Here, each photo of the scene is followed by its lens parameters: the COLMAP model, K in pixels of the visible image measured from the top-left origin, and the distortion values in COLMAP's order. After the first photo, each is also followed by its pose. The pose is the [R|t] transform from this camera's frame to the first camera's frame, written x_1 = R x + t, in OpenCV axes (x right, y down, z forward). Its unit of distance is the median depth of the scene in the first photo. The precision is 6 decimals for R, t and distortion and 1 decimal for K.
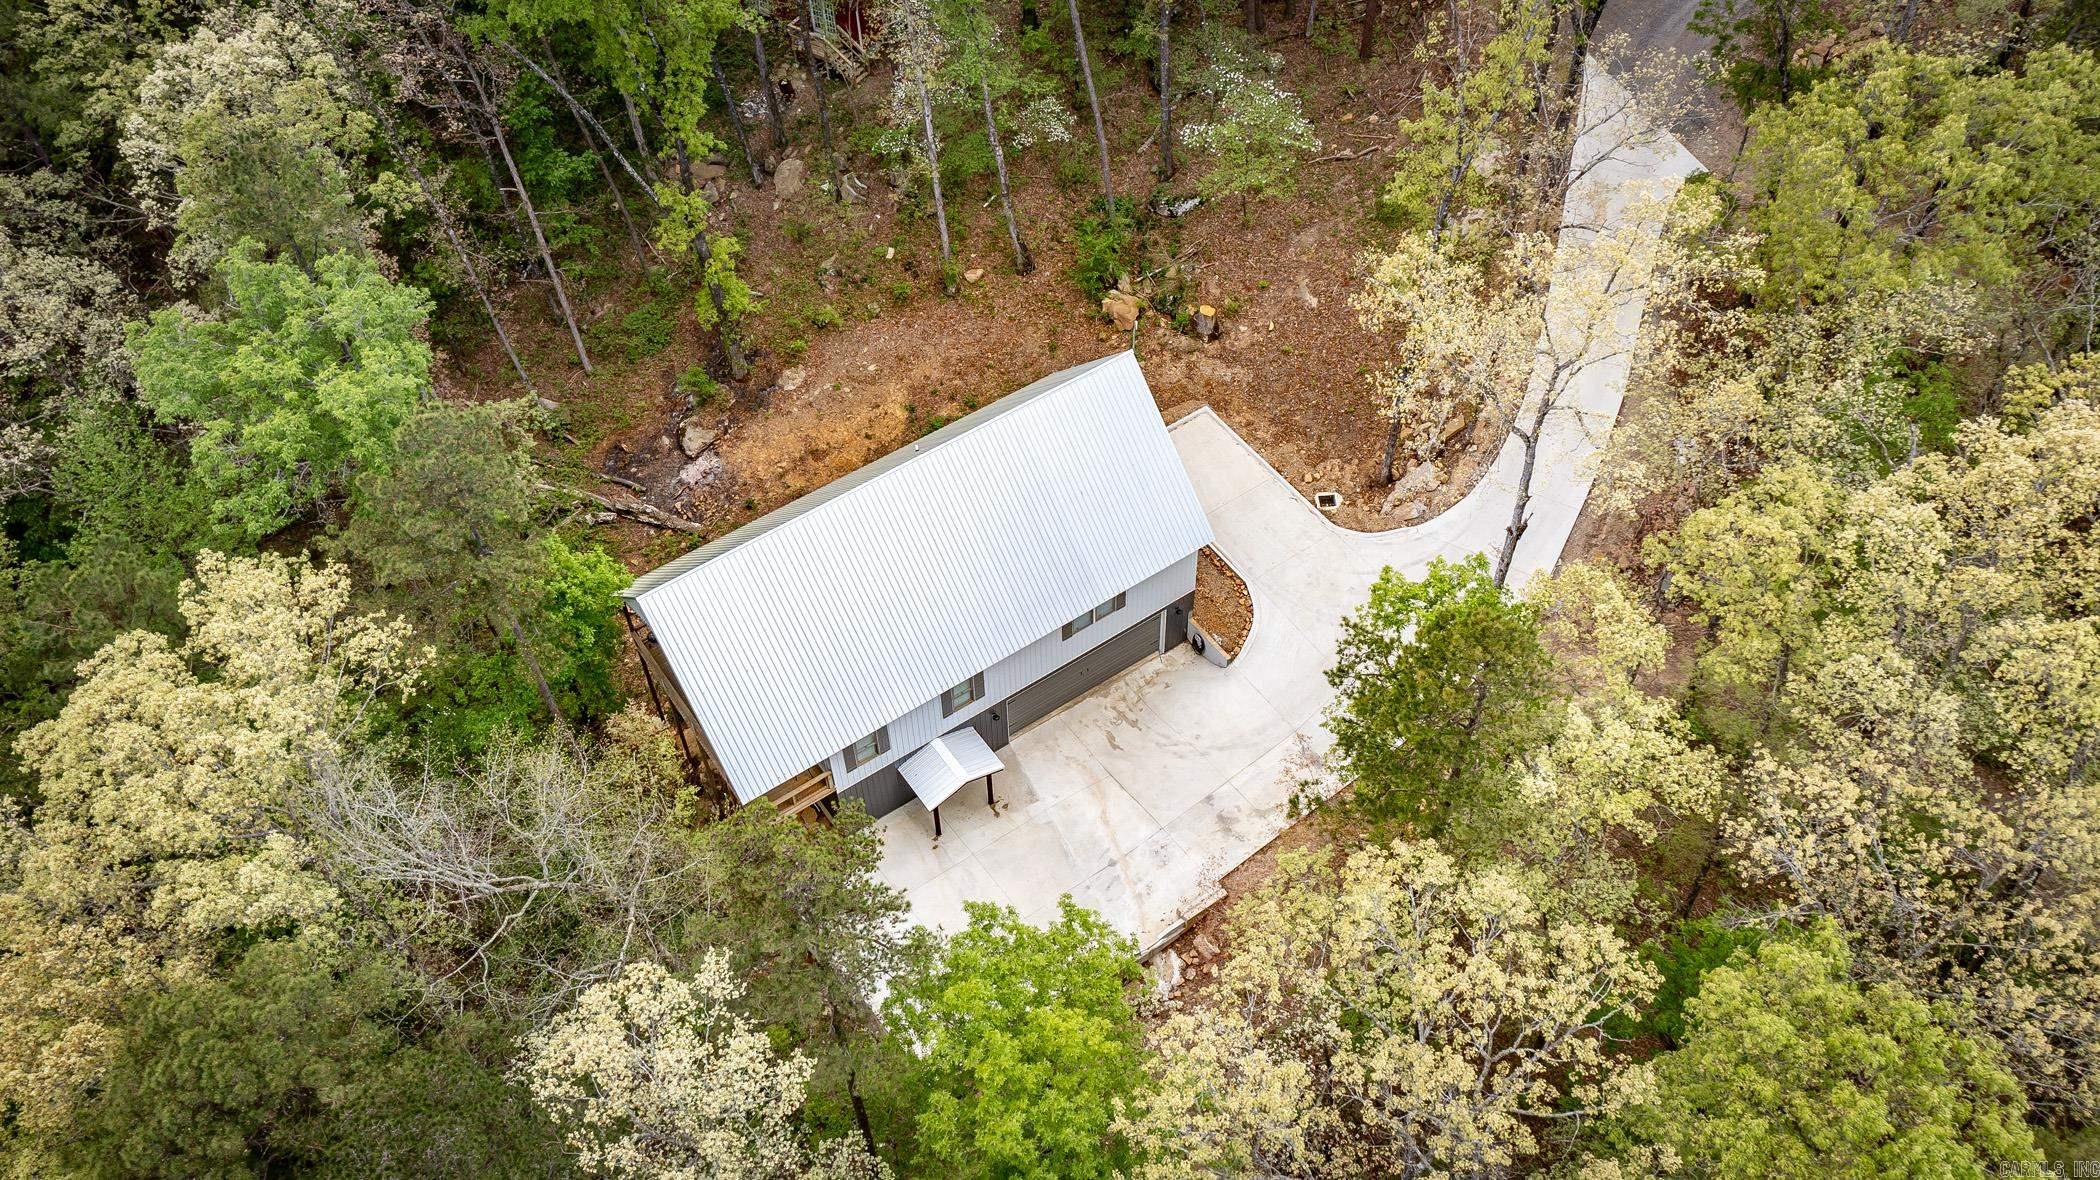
lens RADIAL K [[1674.9, 0, 1052.9], [0, 1674.9, 535.4], [0, 0, 1]] dist [0.005147, 0.000002]
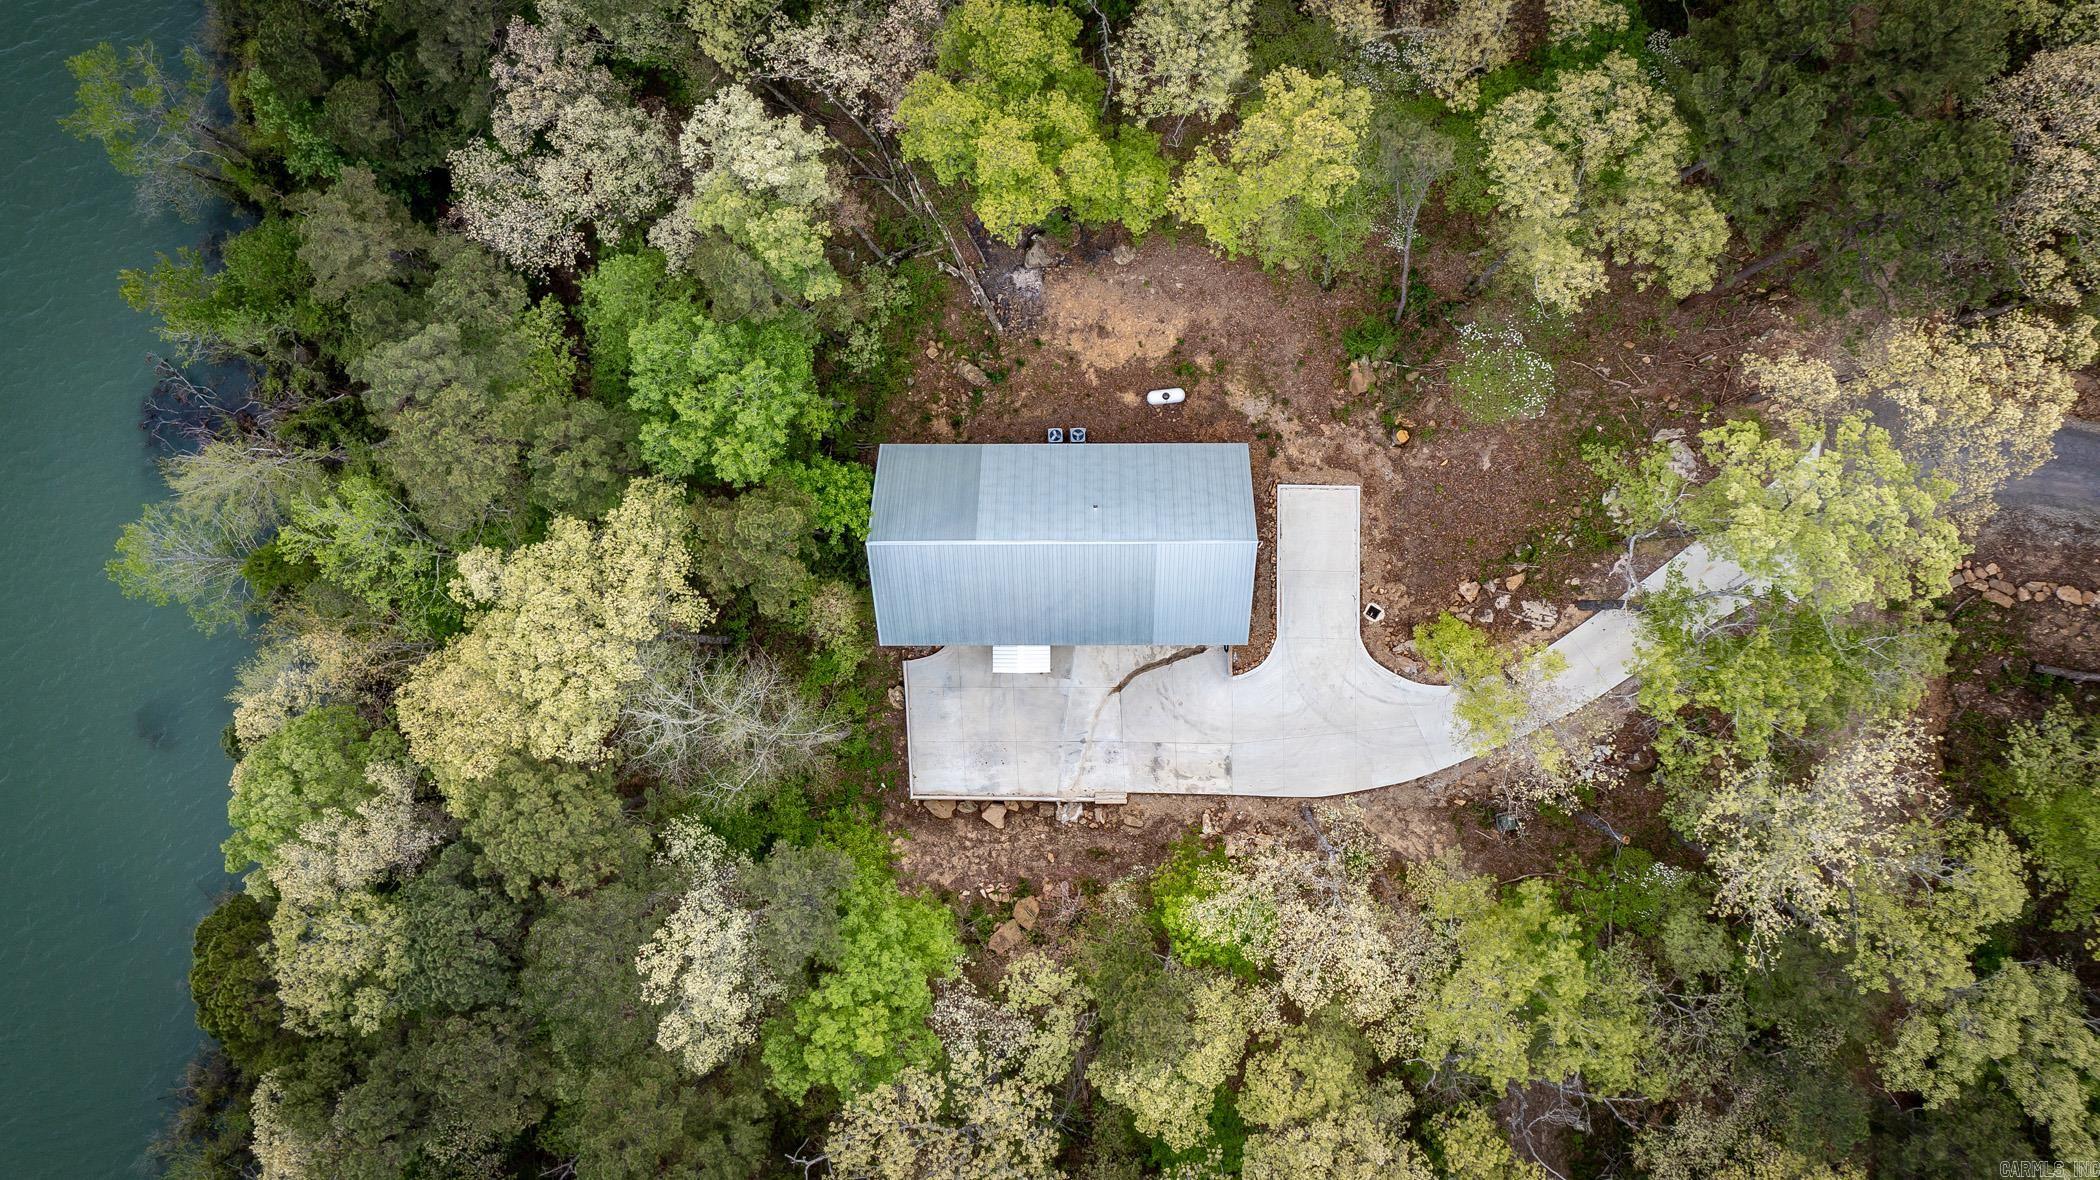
lens RADIAL K [[1674.9, 0, 1052.9], [0, 1674.9, 535.4], [0, 0, 1]] dist [0.005147, 0.000002]
pose [[0.822956, 0.568036, -0.008856, -0.074520], [-0.435298, 0.640513, 0.632660, -0.808594], [0.365047, -0.516797, 0.774379, -0.121285]]
